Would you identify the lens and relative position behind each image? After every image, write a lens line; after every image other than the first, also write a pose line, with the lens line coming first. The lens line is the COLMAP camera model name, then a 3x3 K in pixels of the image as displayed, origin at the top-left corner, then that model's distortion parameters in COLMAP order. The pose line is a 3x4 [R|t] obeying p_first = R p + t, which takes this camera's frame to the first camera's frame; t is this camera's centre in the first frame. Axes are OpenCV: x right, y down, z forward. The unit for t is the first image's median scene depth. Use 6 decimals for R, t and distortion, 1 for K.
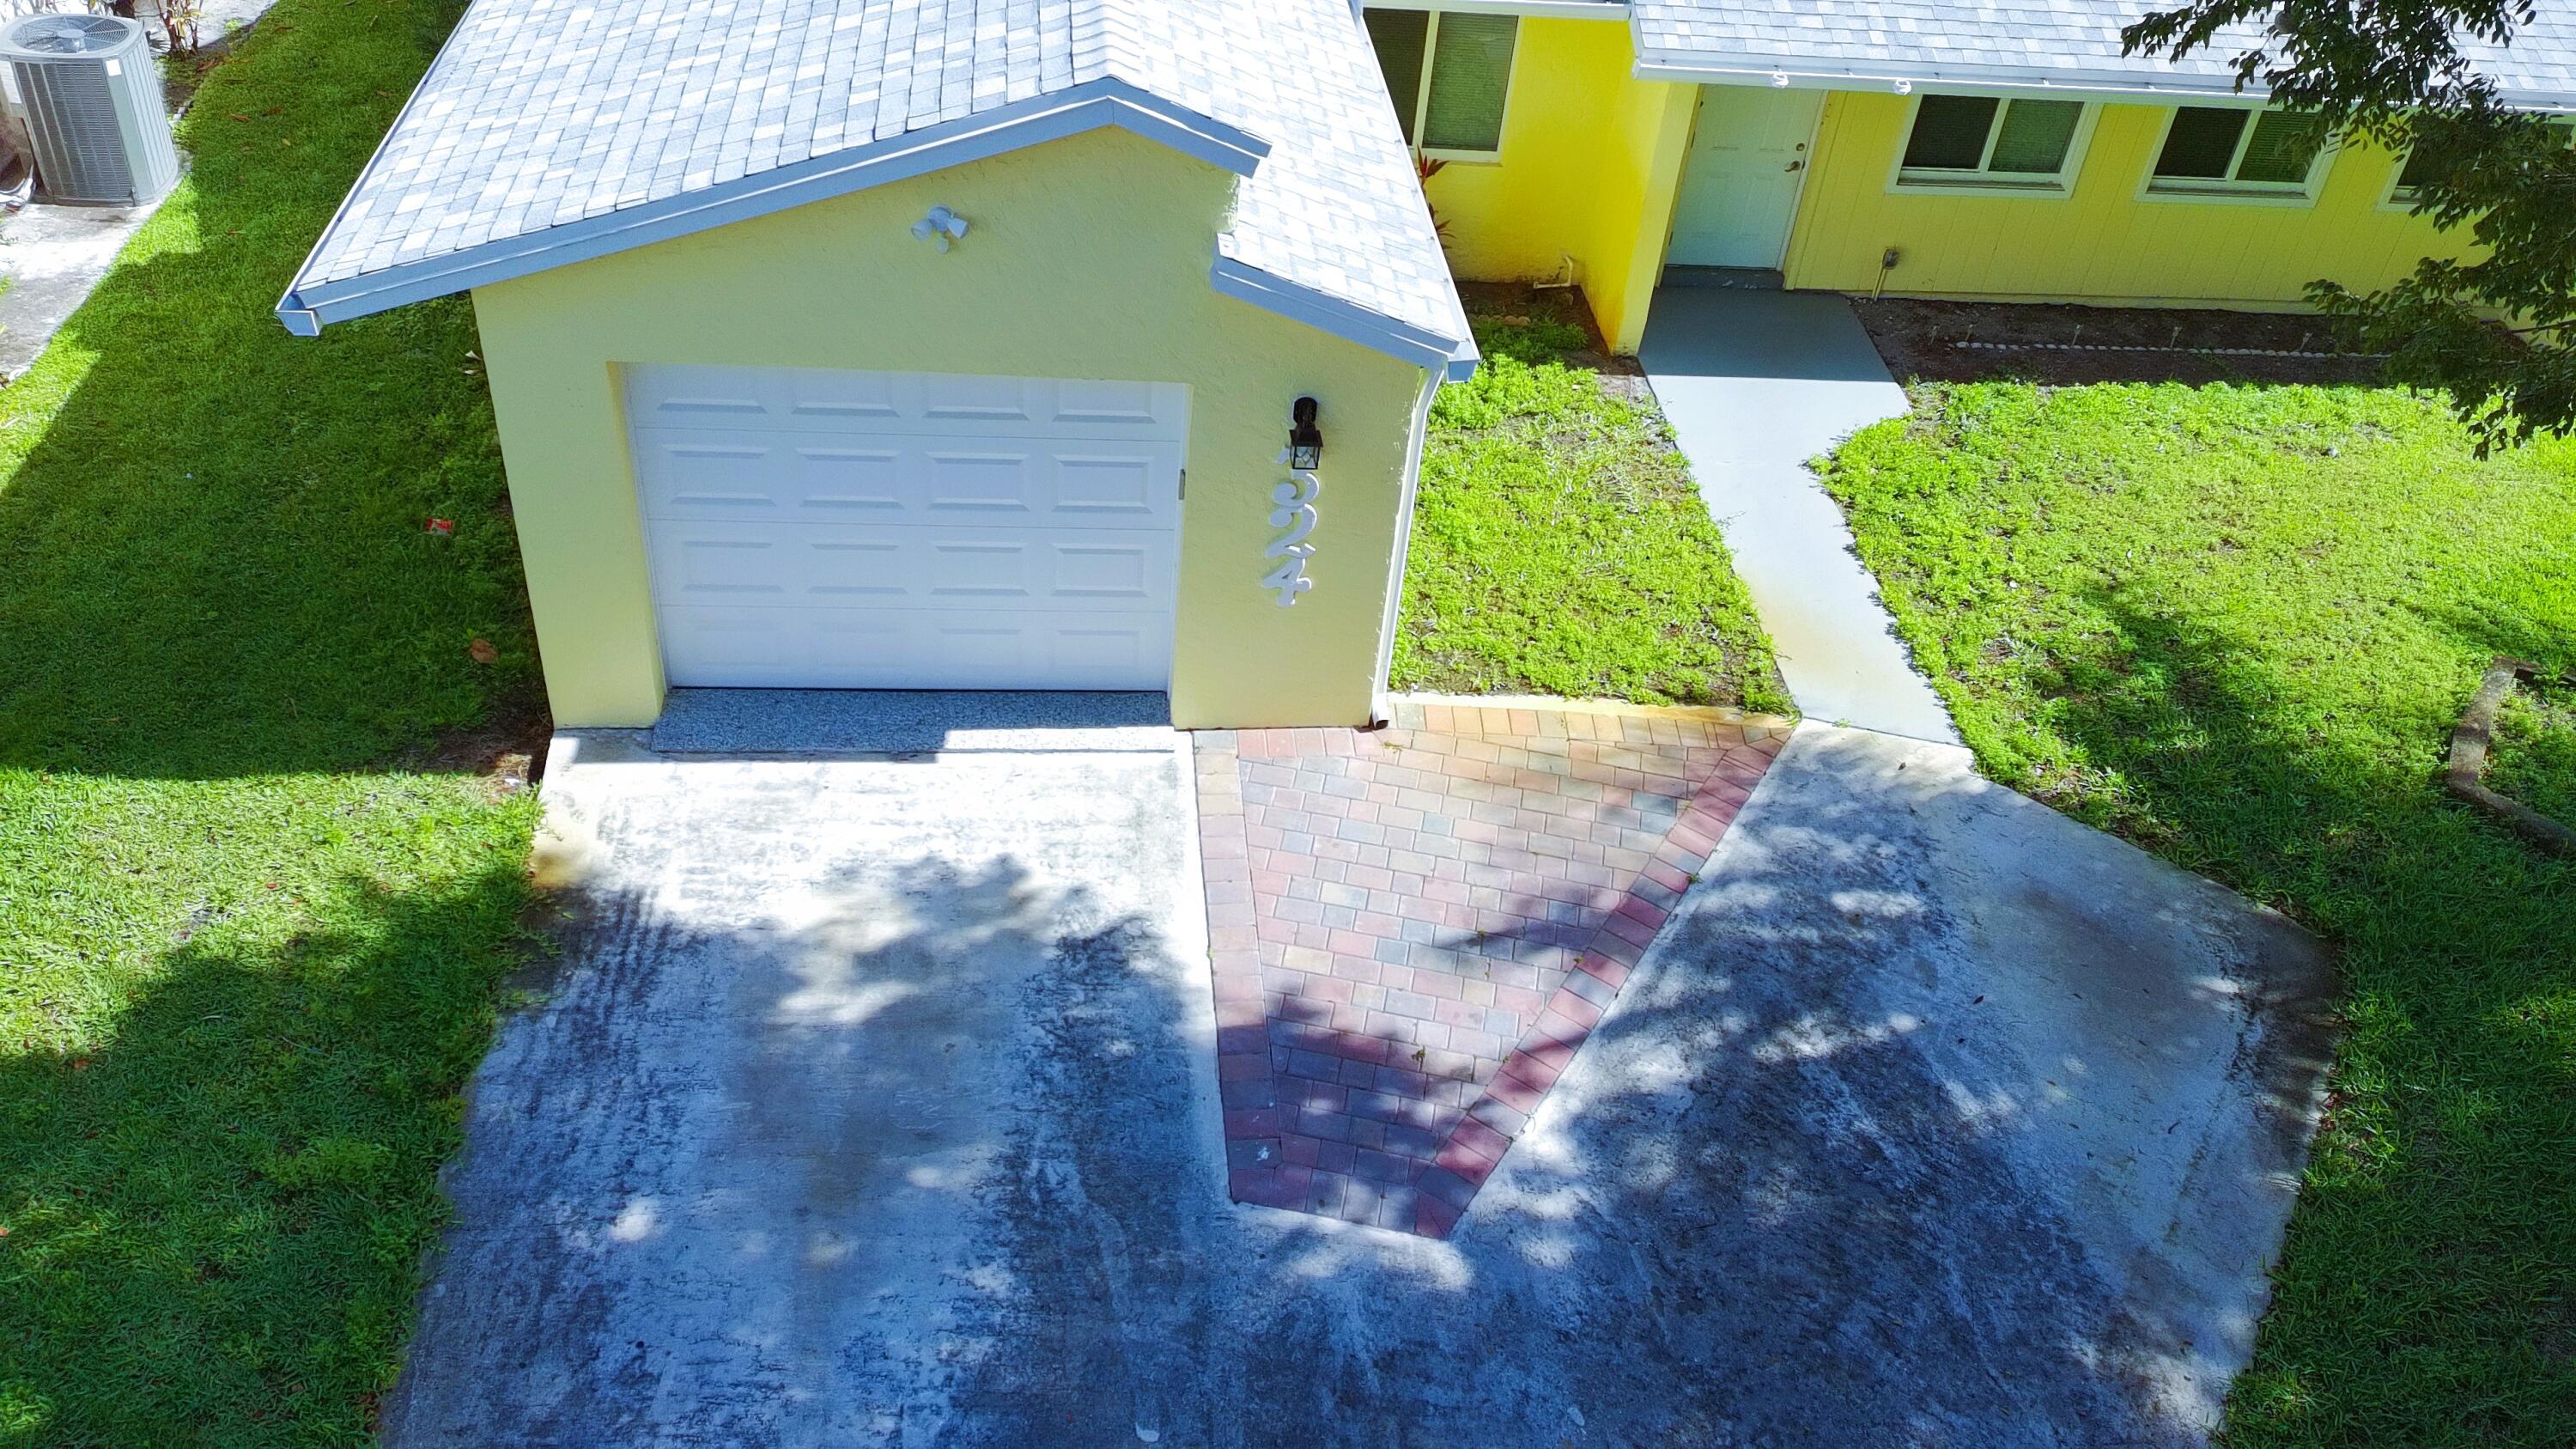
lens RADIAL K [[2008.3, 0, 1282.3], [0, 2008.3, 723.5], [0, 0, 1]] dist [0.059002, -0.000354]
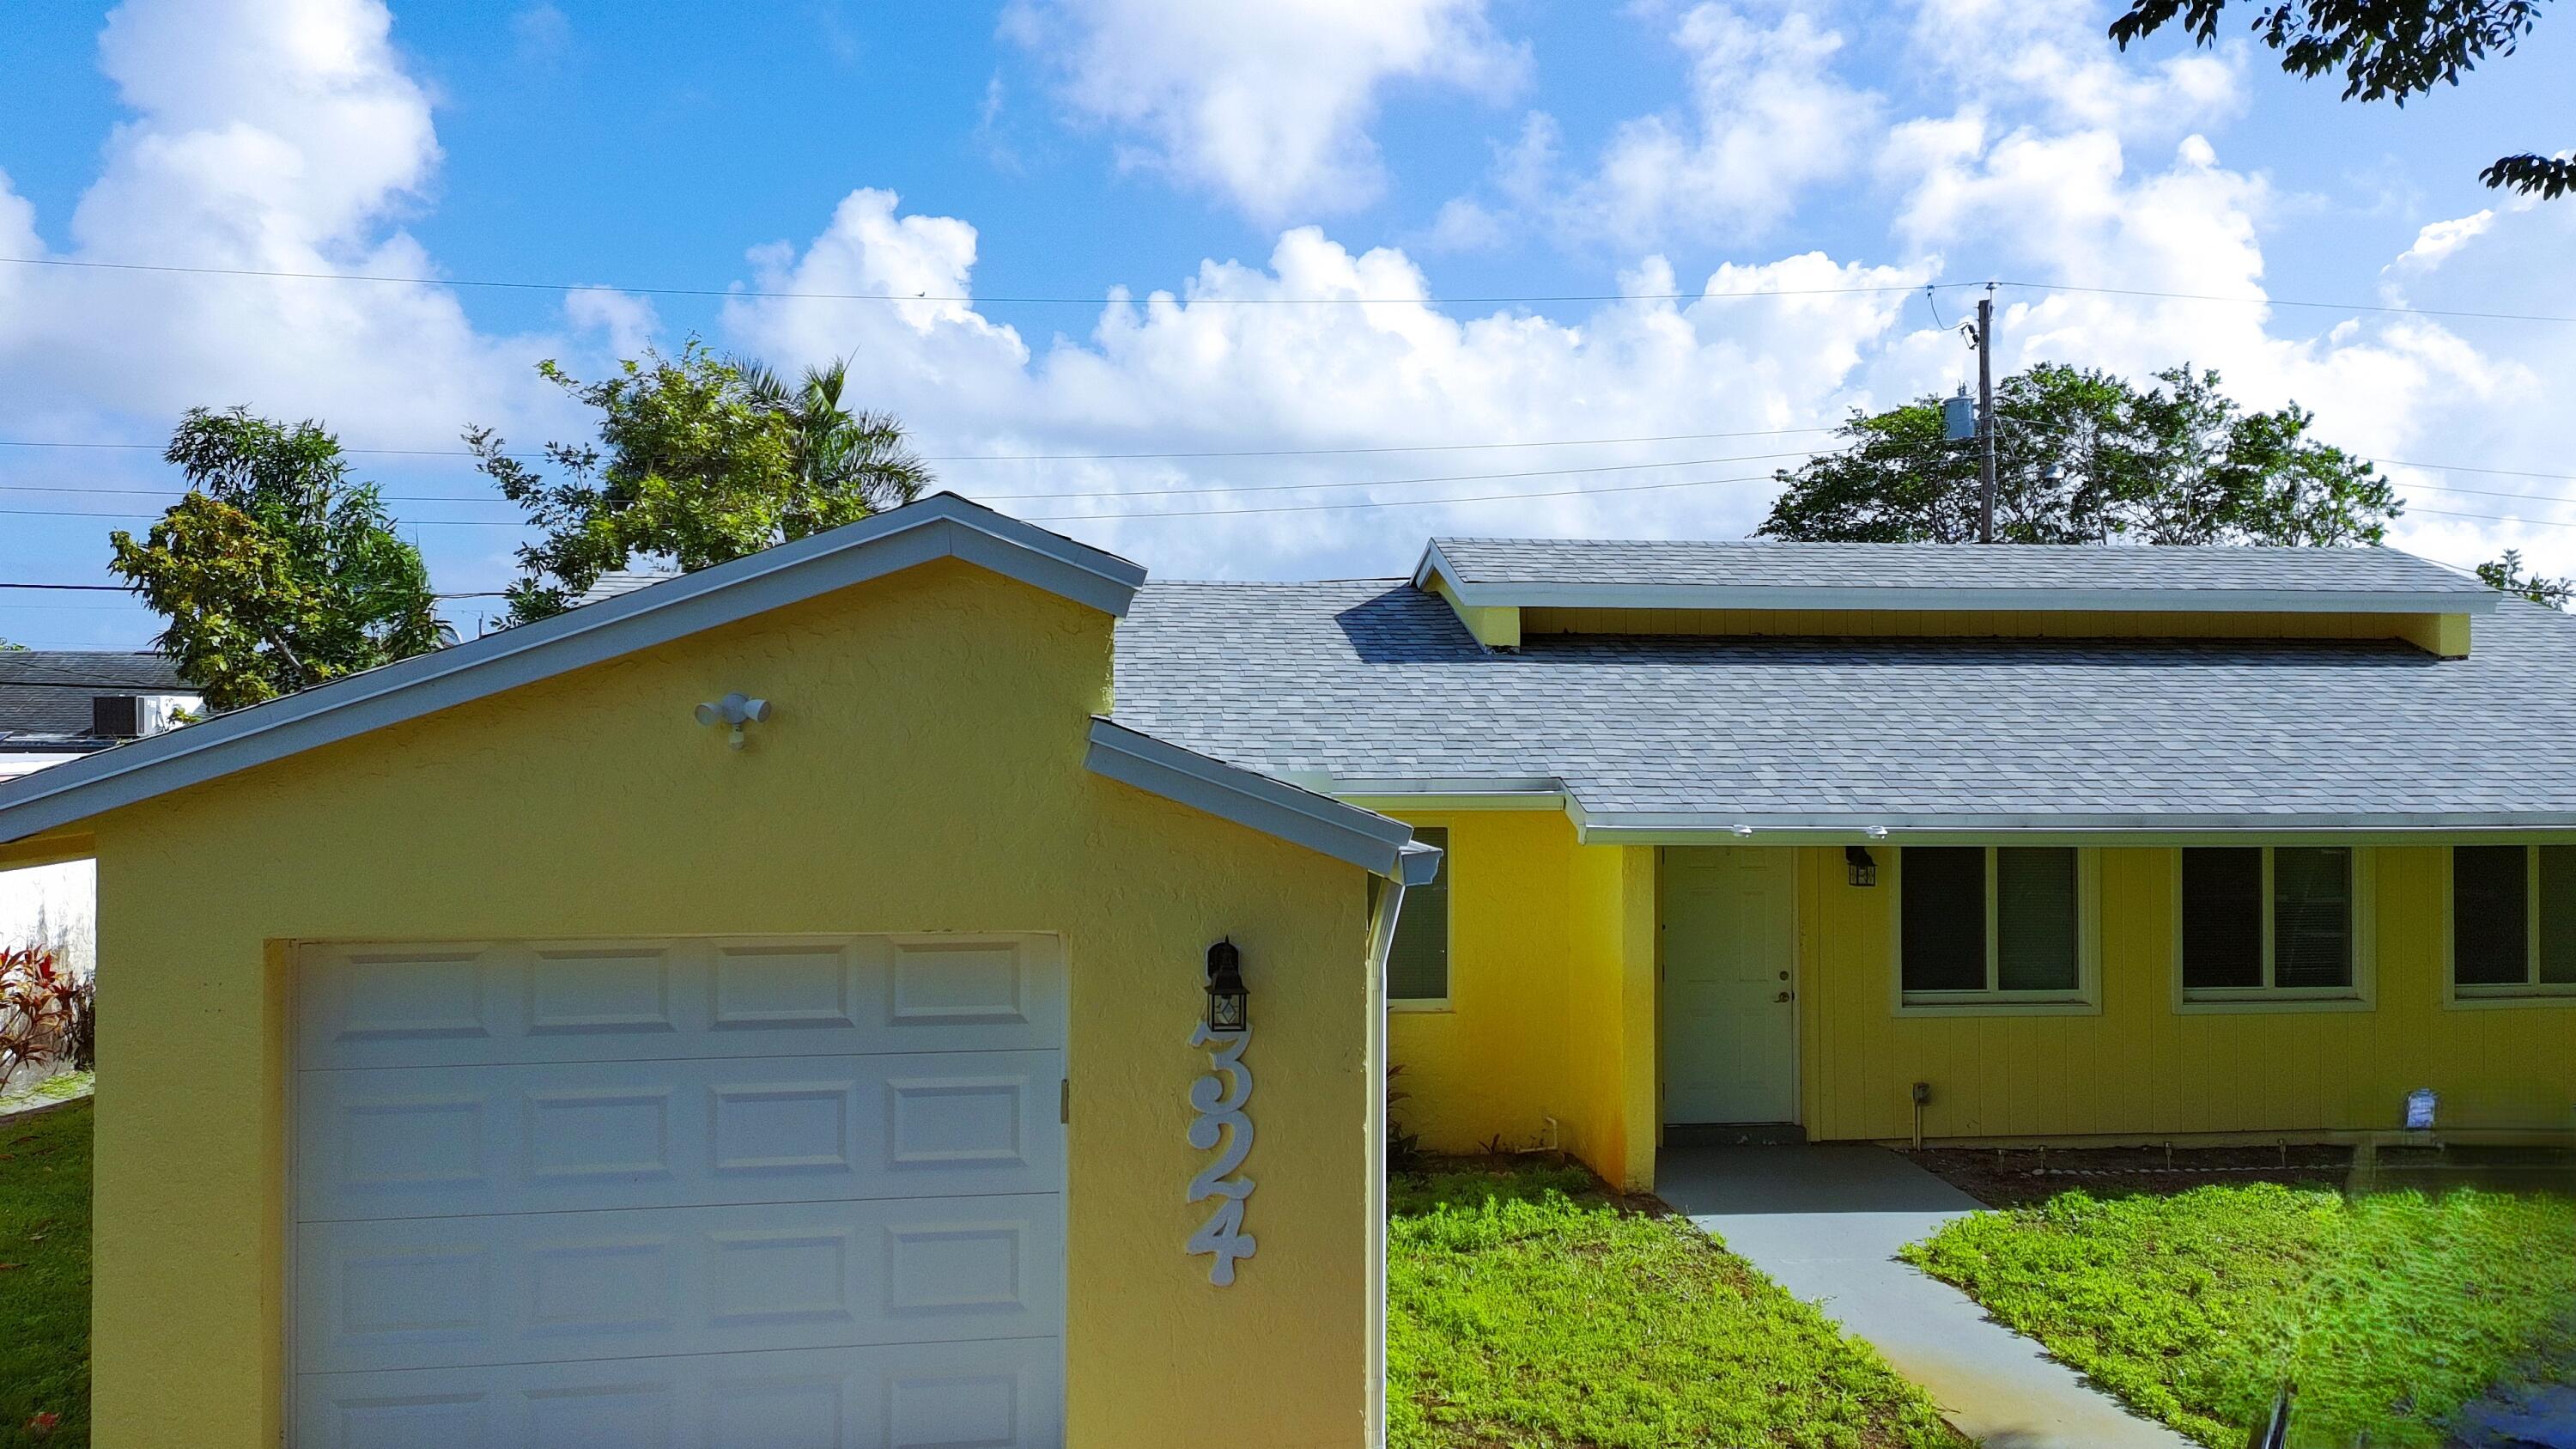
lens RADIAL K [[2008.3, 0, 1295.9], [0, 2008.3, 723.3], [0, 0, 1]] dist [0.059002, -0.000354]
pose [[0.995105, -0.082387, 0.054566, 0.003653], [0.098351, 0.772040, -0.627918, 0.190393], [0.009605, 0.630211, 0.776364, 0.277386]]
